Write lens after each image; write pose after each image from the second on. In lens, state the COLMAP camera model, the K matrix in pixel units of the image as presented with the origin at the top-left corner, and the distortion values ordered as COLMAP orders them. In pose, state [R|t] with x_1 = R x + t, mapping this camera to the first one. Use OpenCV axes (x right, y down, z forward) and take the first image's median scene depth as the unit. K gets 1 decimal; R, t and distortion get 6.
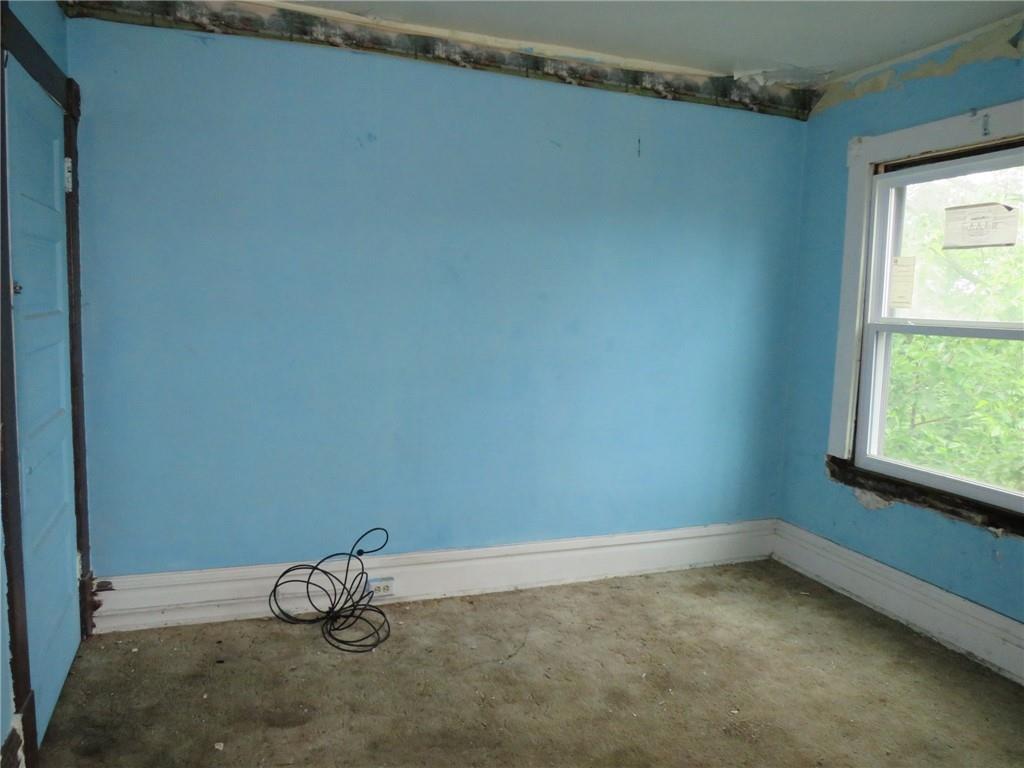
lens RADIAL K [[709.9, 0, 512.0], [0, 709.9, 384.0], [0, 0, 1]] dist [-0.037490, 0.004068]
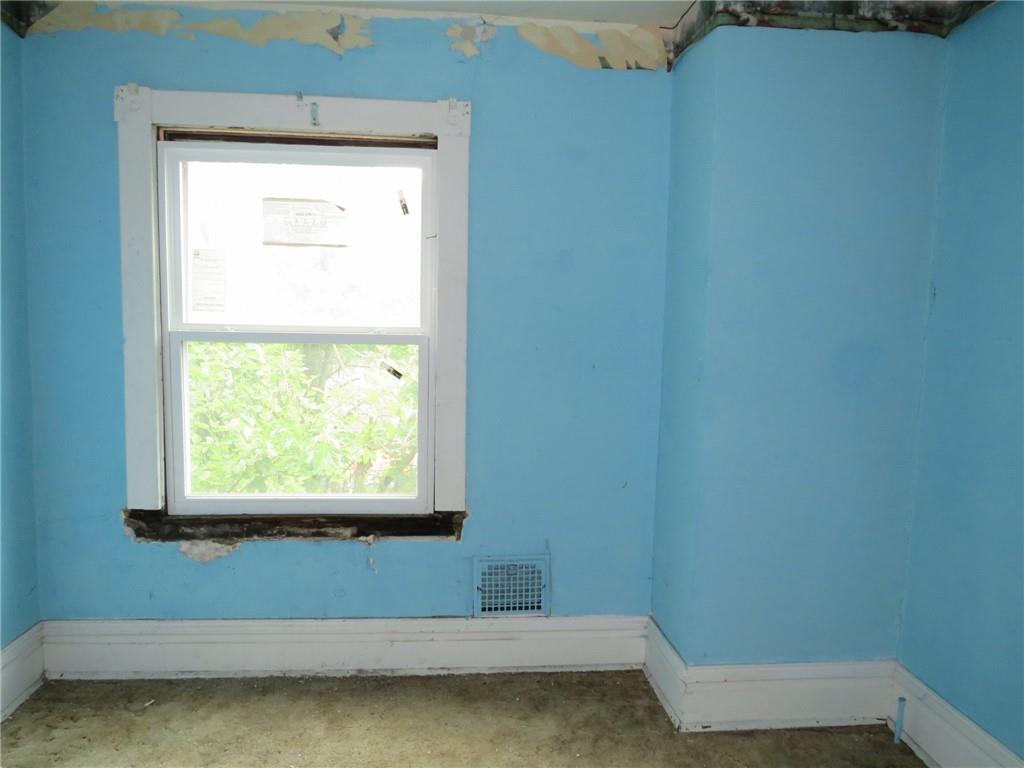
lens RADIAL K [[709.9, 0, 512.0], [0, 709.9, 384.0], [0, 0, 1]] dist [-0.037490, 0.004068]
pose [[0.252003, -0.104008, 0.962121, -0.166084], [0.097163, 0.991903, 0.081779, -0.058962], [-0.962836, 0.072874, 0.260069, 0.462090]]
